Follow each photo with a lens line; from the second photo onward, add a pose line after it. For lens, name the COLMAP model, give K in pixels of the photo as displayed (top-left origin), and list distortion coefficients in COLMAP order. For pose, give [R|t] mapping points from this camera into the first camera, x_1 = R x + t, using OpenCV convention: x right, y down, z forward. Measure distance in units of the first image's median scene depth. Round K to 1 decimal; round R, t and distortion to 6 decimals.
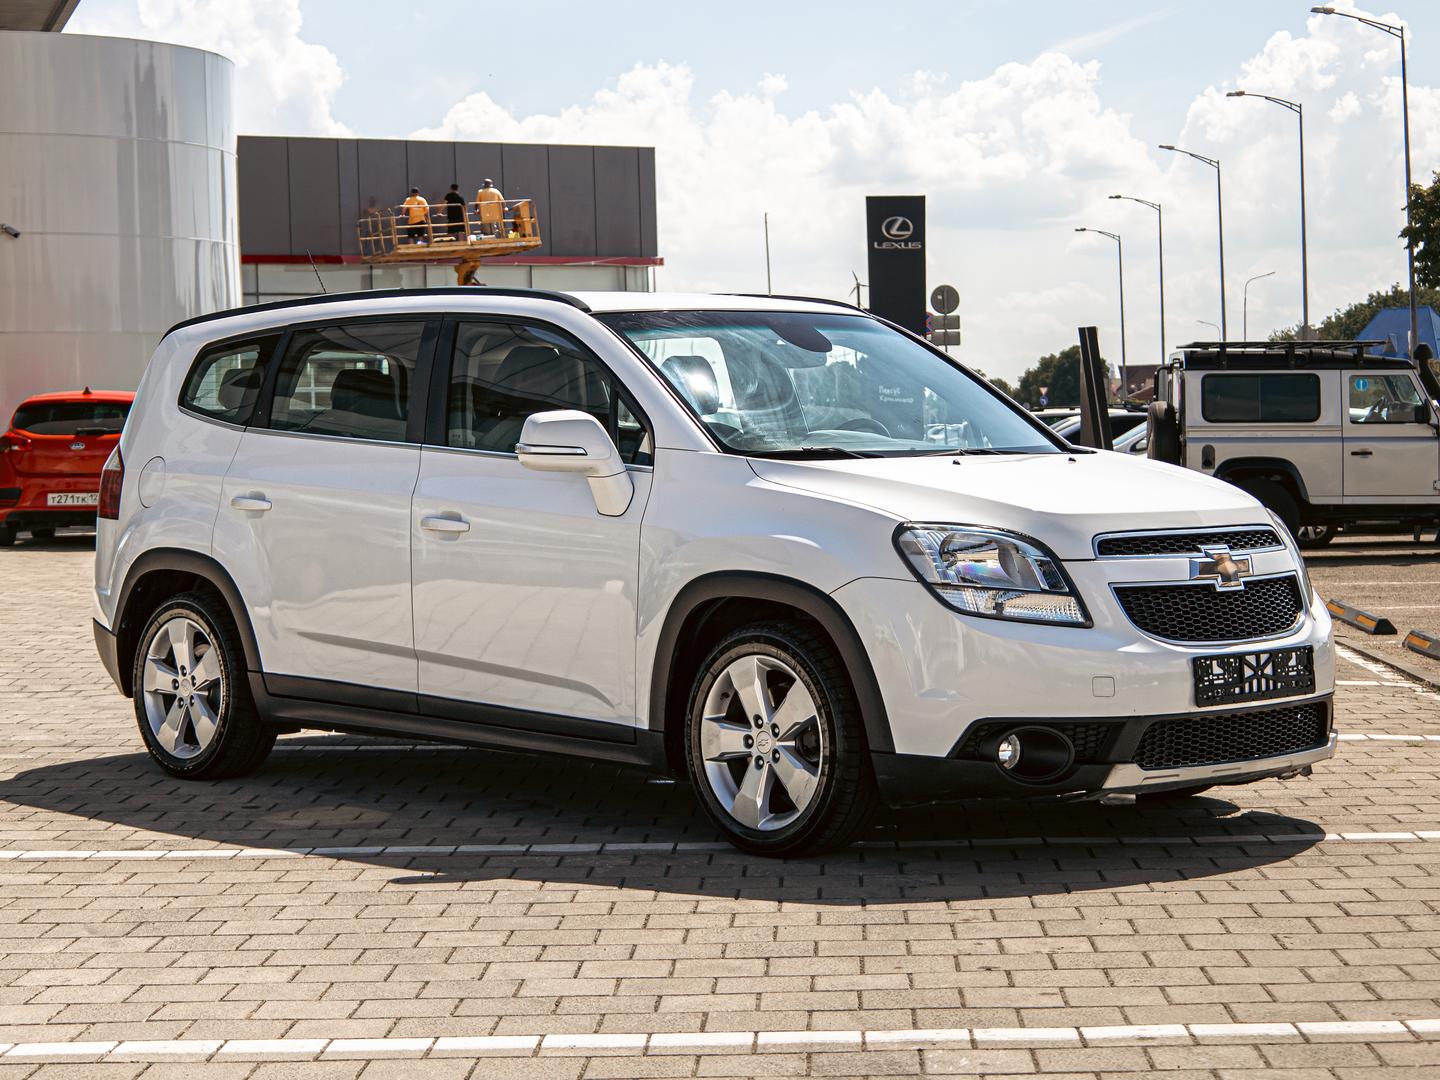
lens RADIAL K [[3808.8, 0, 721.5], [0, 3808.8, 529.6], [0, 0, 1]] dist [-0.271126, 0.000000]
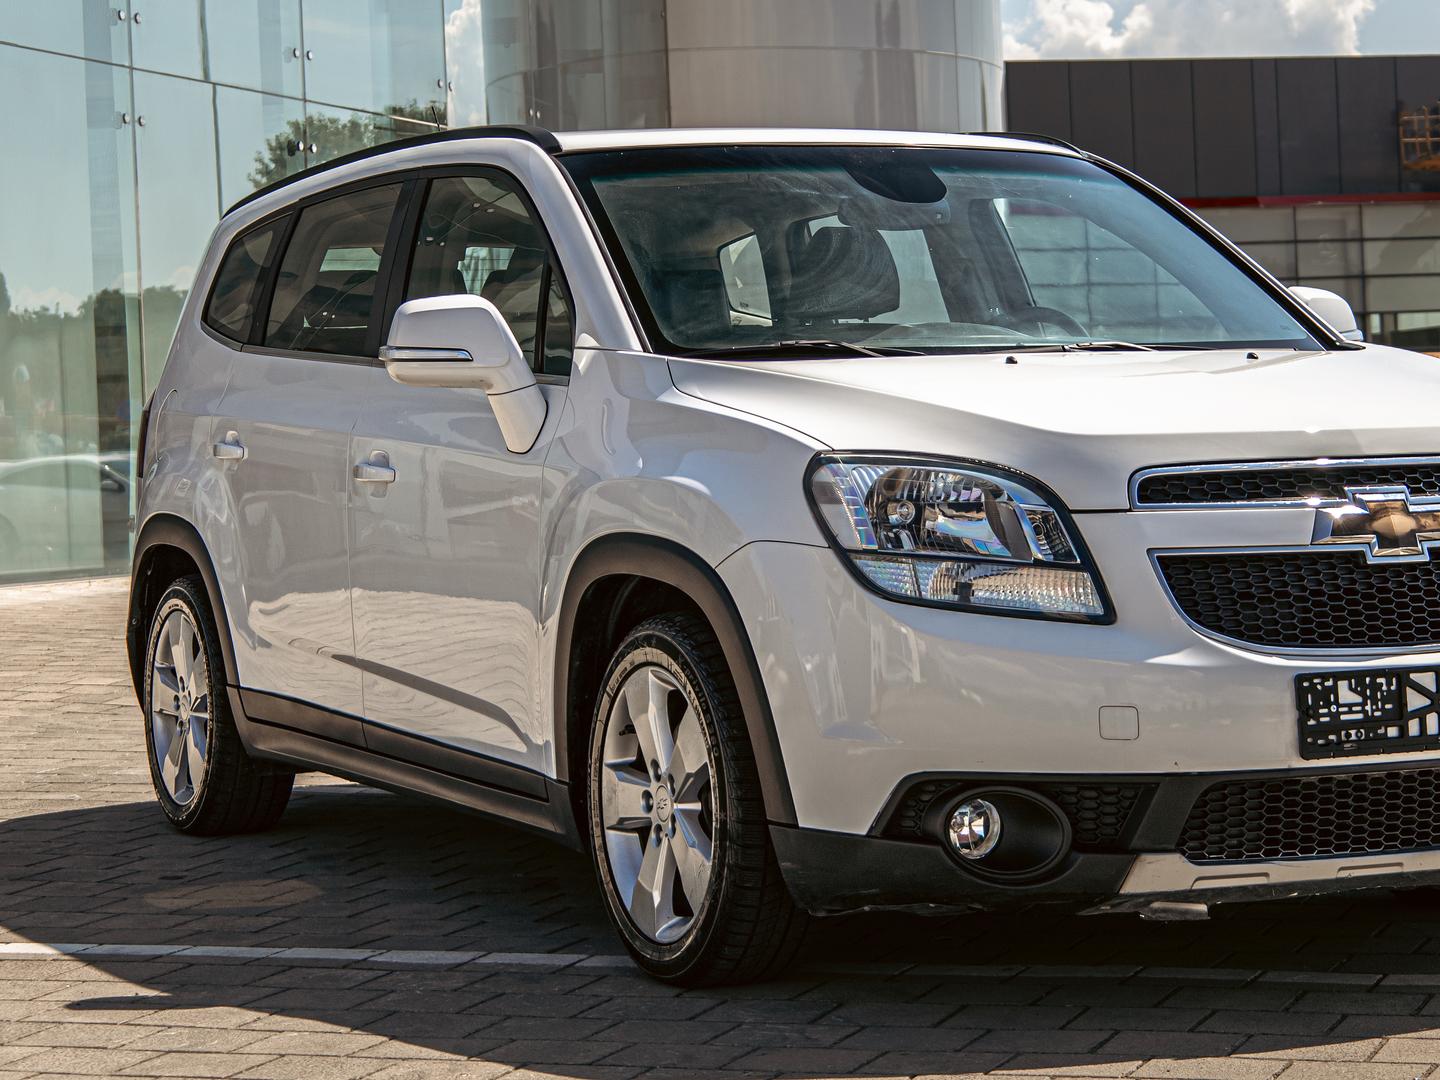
lens RADIAL K [[3808.8, 0, 719.4], [0, 3808.8, 544.0], [0, 0, 1]] dist [-0.271126, 0.000000]
pose [[0.940913, -0.003605, -0.338629, 0.235166], [0.003324, 0.999993, -0.001411, 0.013622], [0.338632, 0.000202, 0.940919, 0.408201]]
